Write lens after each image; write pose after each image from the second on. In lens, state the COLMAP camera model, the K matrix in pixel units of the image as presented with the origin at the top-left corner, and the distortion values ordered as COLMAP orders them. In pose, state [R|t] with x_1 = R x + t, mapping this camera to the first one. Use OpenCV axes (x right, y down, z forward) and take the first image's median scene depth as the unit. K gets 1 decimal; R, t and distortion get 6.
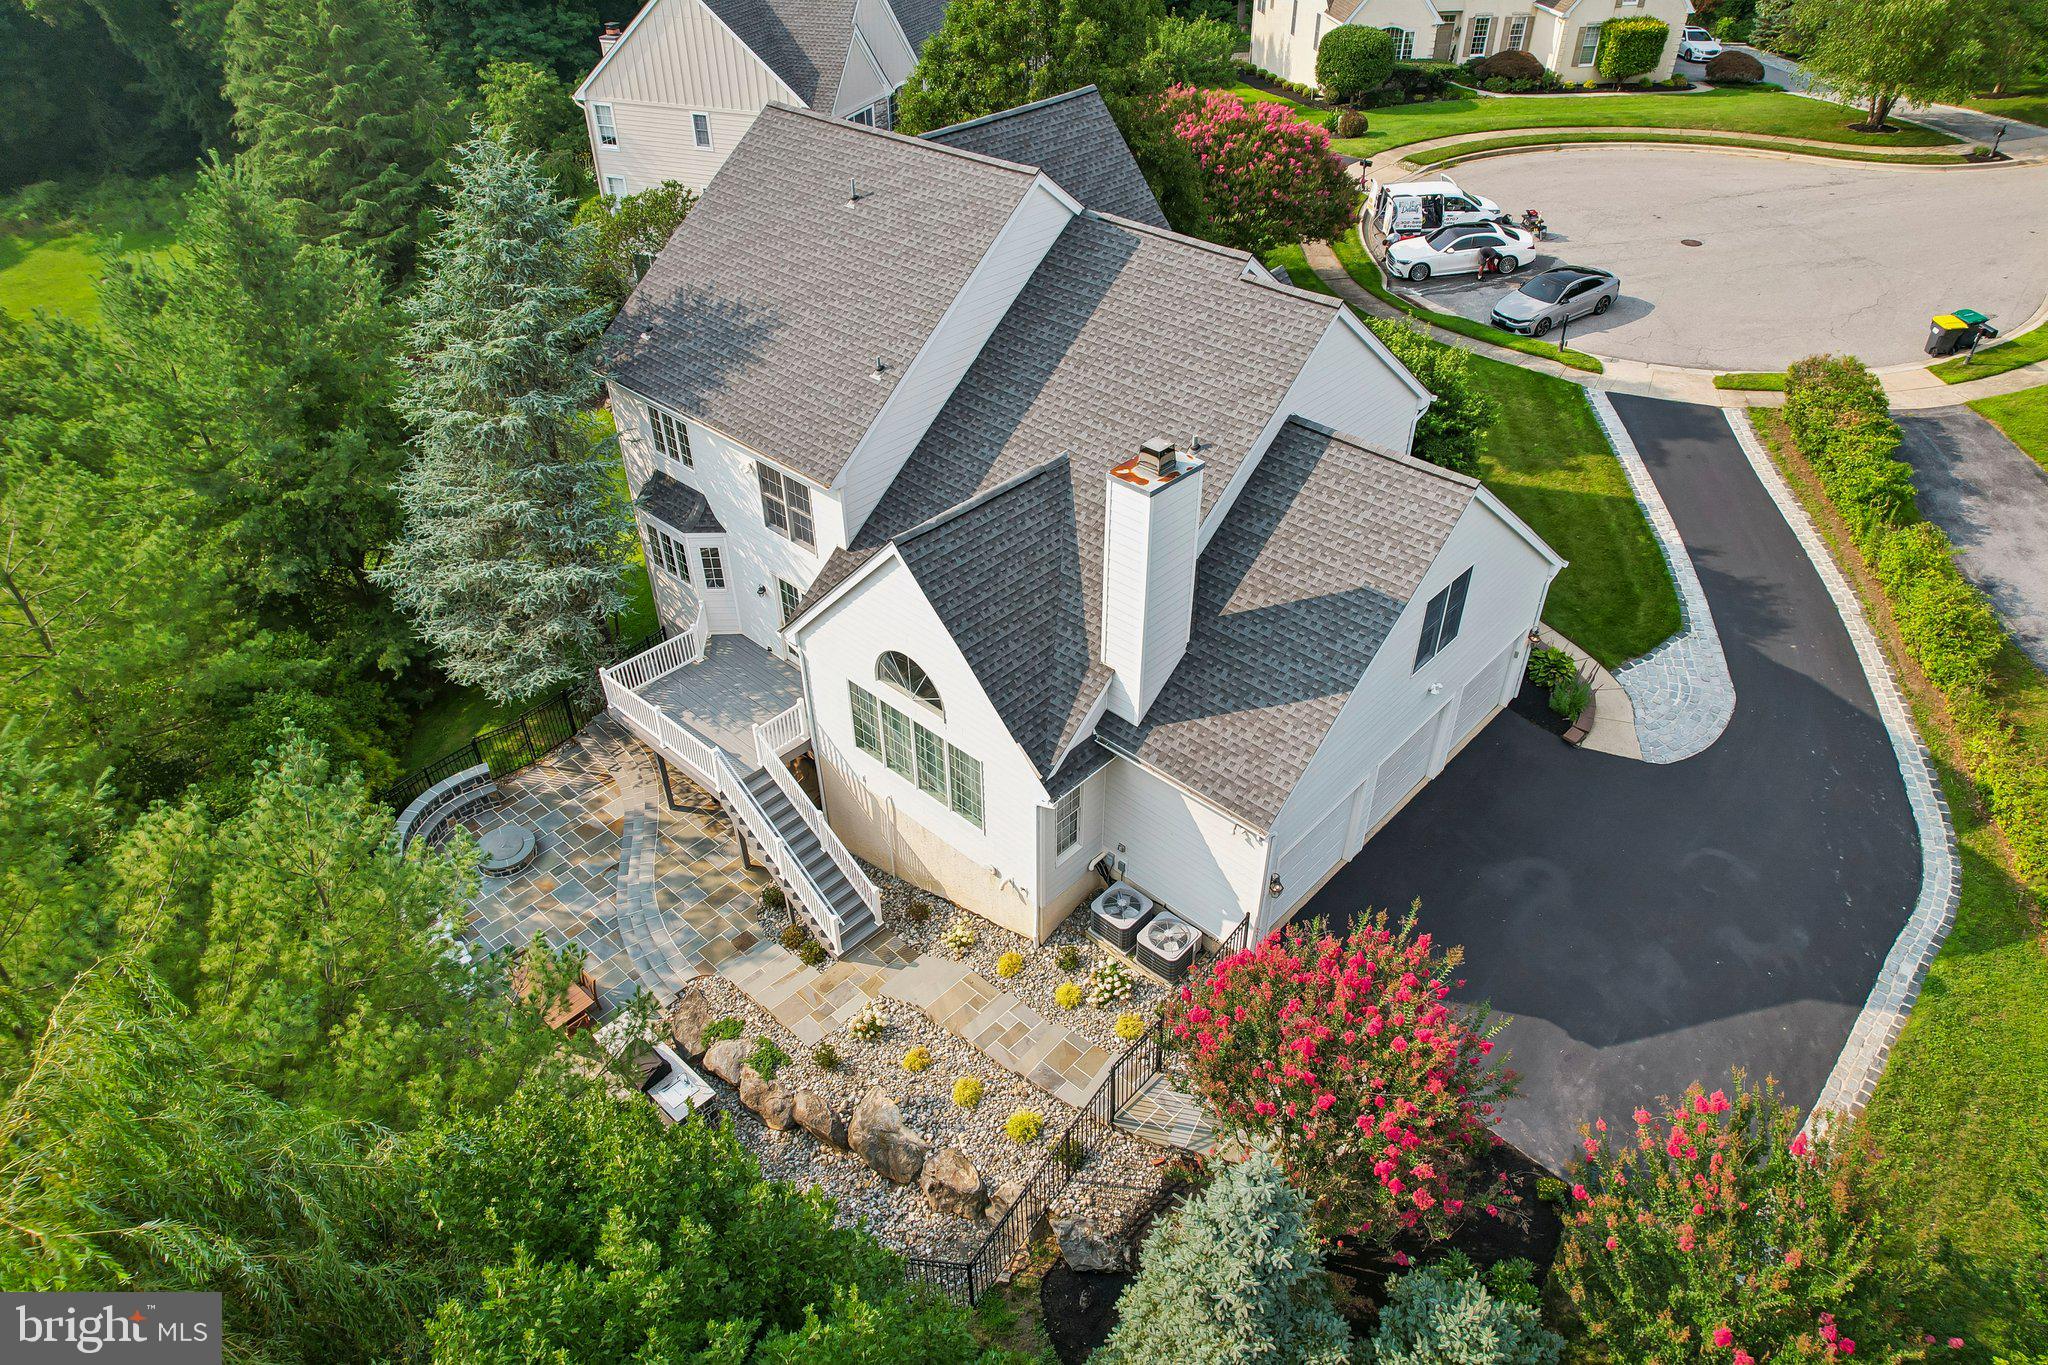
lens RADIAL K [[1309.7, 0, 1030.2], [0, 1309.7, 685.5], [0, 0, 1]] dist [-0.079582, 0.074006]
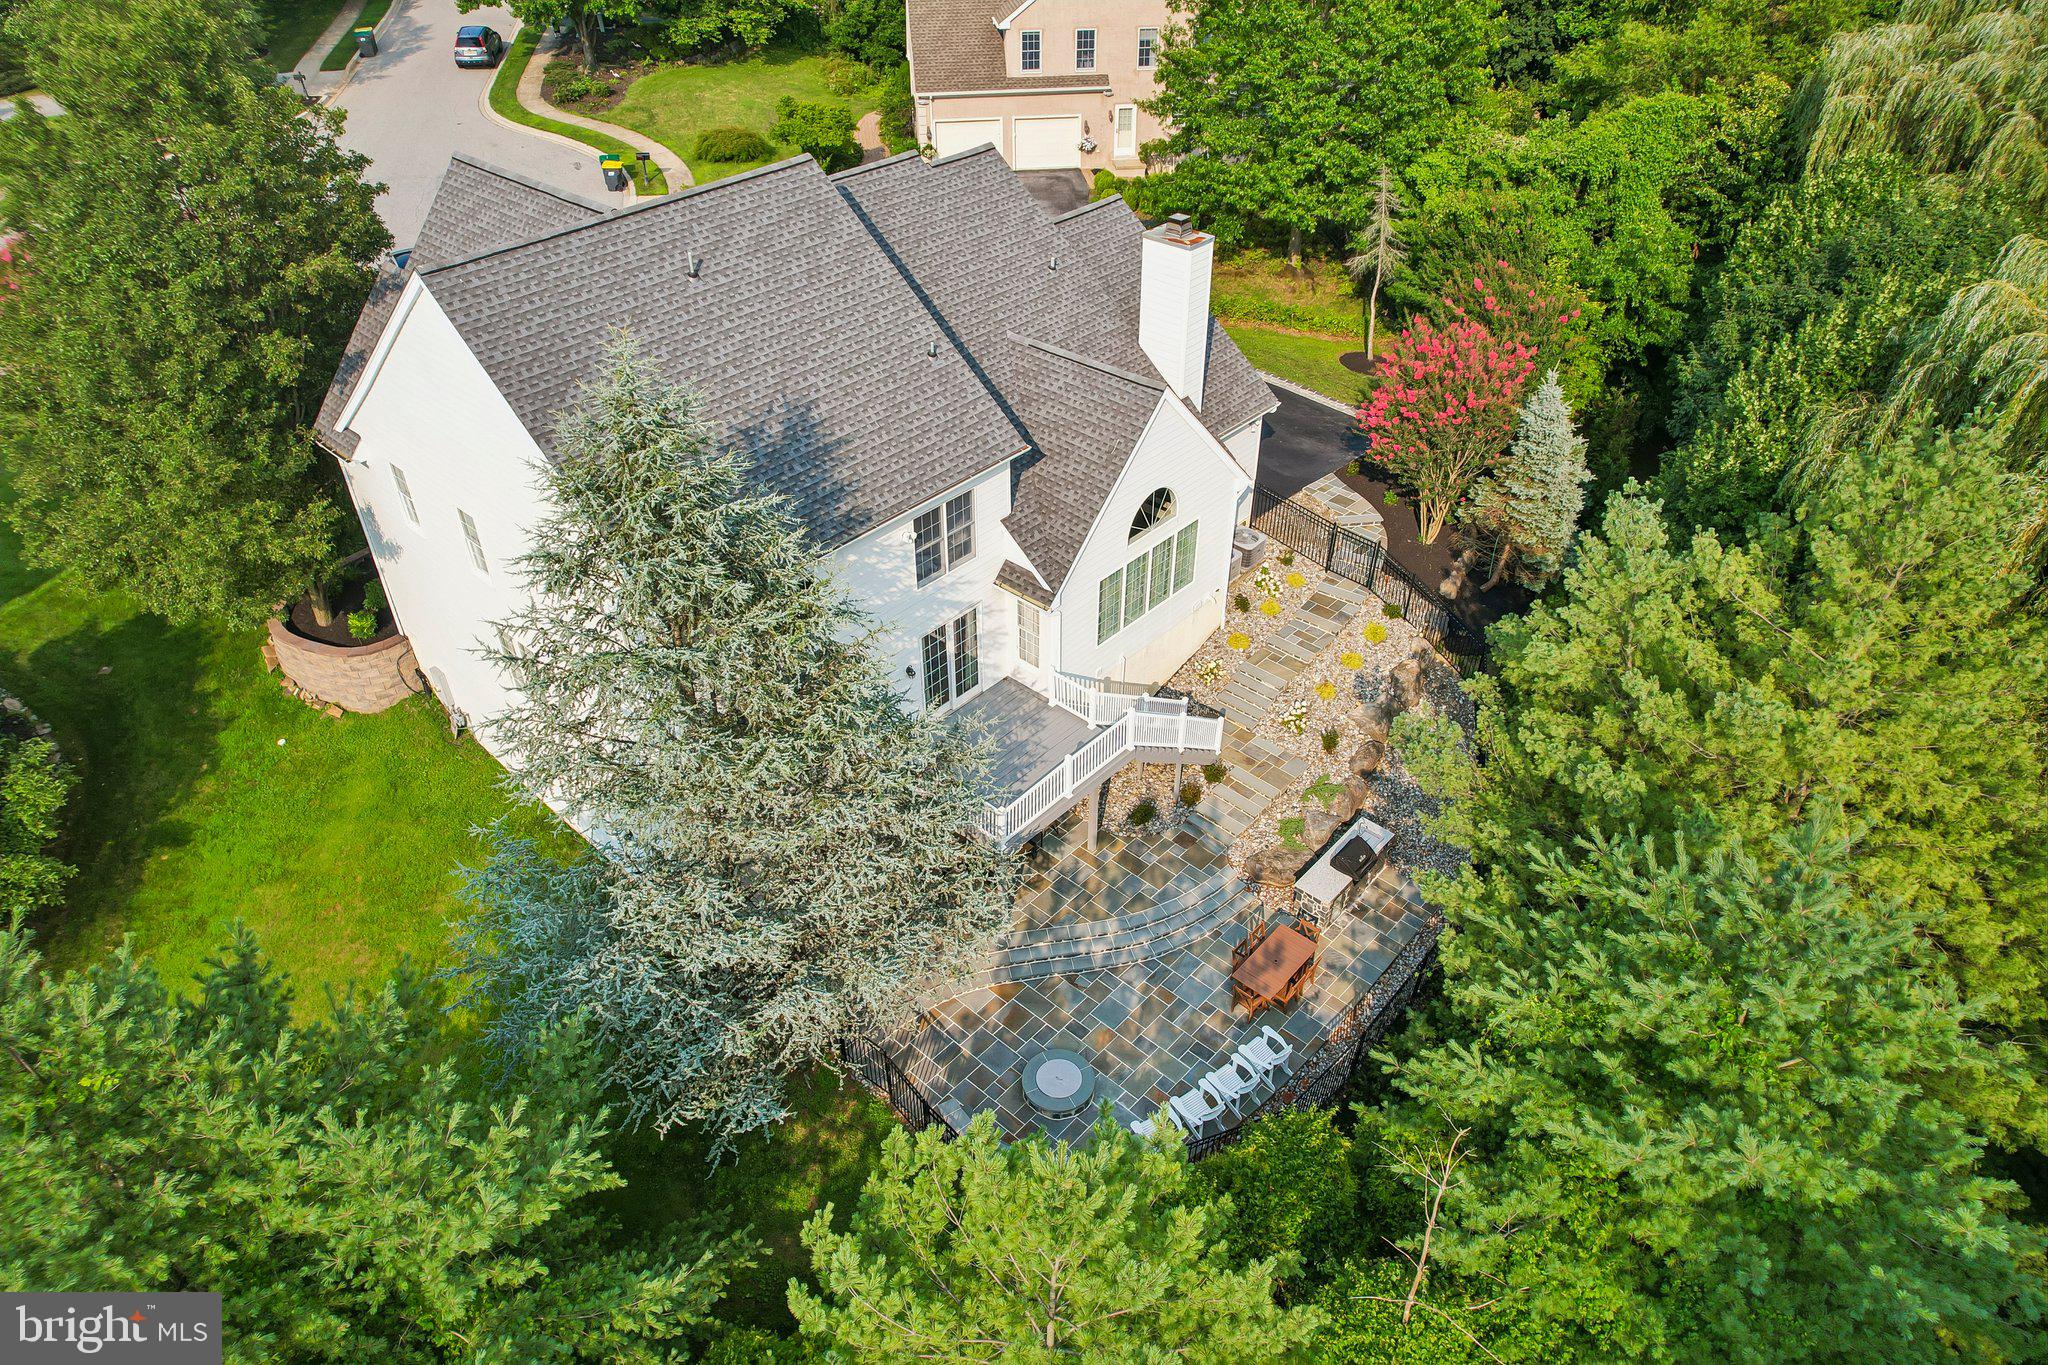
lens RADIAL K [[1308.2, 0, 1024.0], [0, 1308.2, 682.5], [0, 0, 1]] dist [-0.059907, 0.052416]
pose [[-0.014357, -0.606131, 0.795235, -0.949785], [0.614106, 0.622299, 0.485405, -0.468666], [-0.789093, 0.495328, 0.363294, 0.612653]]
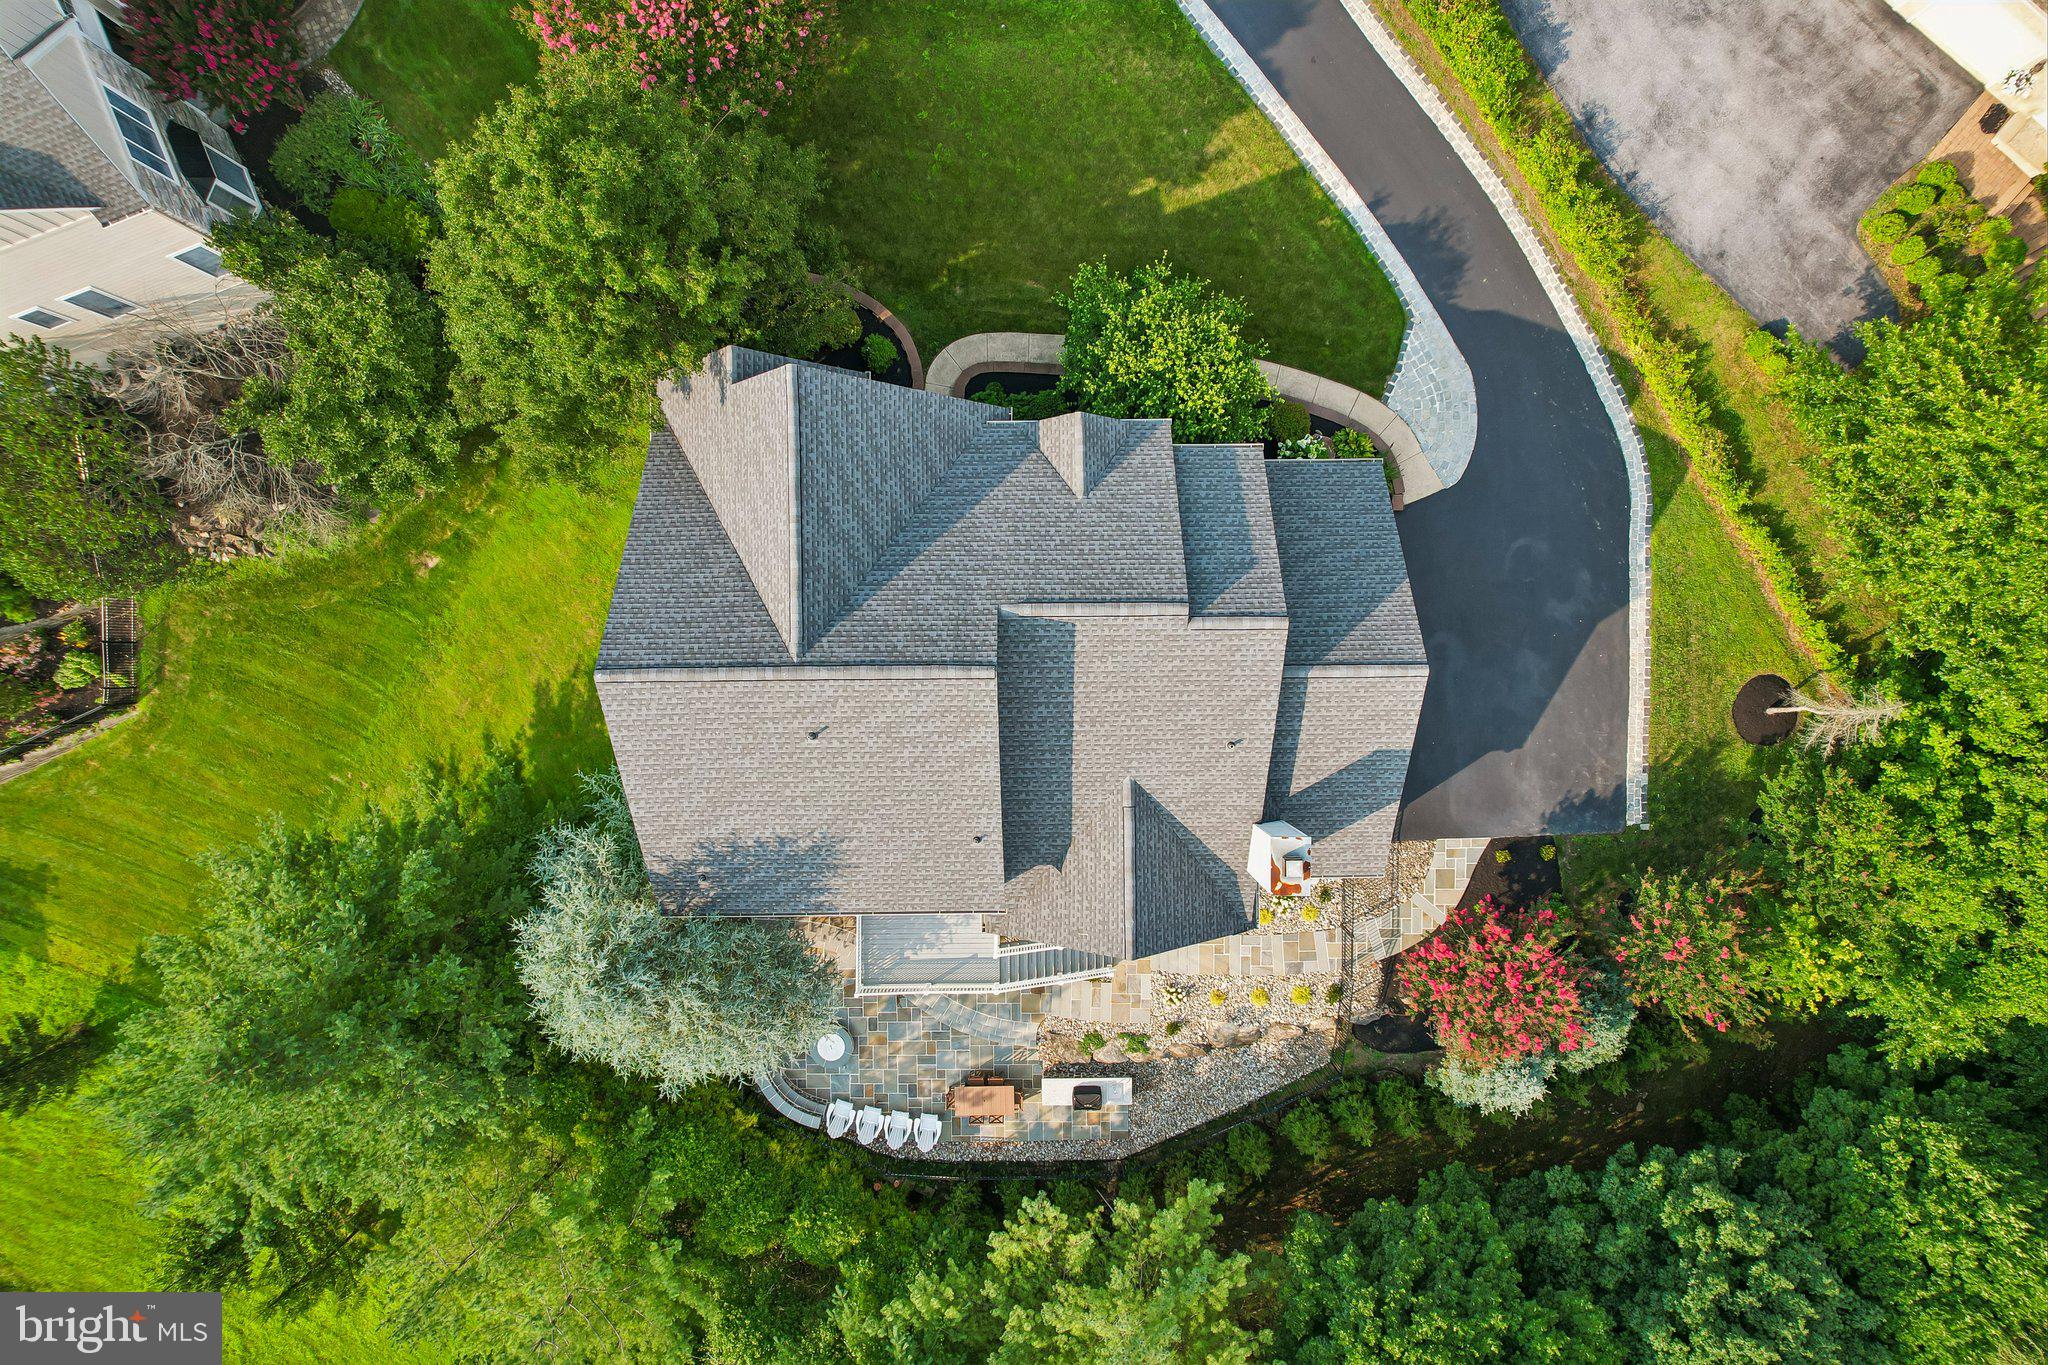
lens RADIAL K [[1308.2, 0, 1024.0], [0, 1308.2, 682.5], [0, 0, 1]] dist [-0.059907, 0.052416]
pose [[0.723643, -0.690047, -0.013292, 0.029453], [0.425375, 0.430753, 0.795932, -1.100460], [-0.543505, -0.581624, 0.605240, 0.284402]]
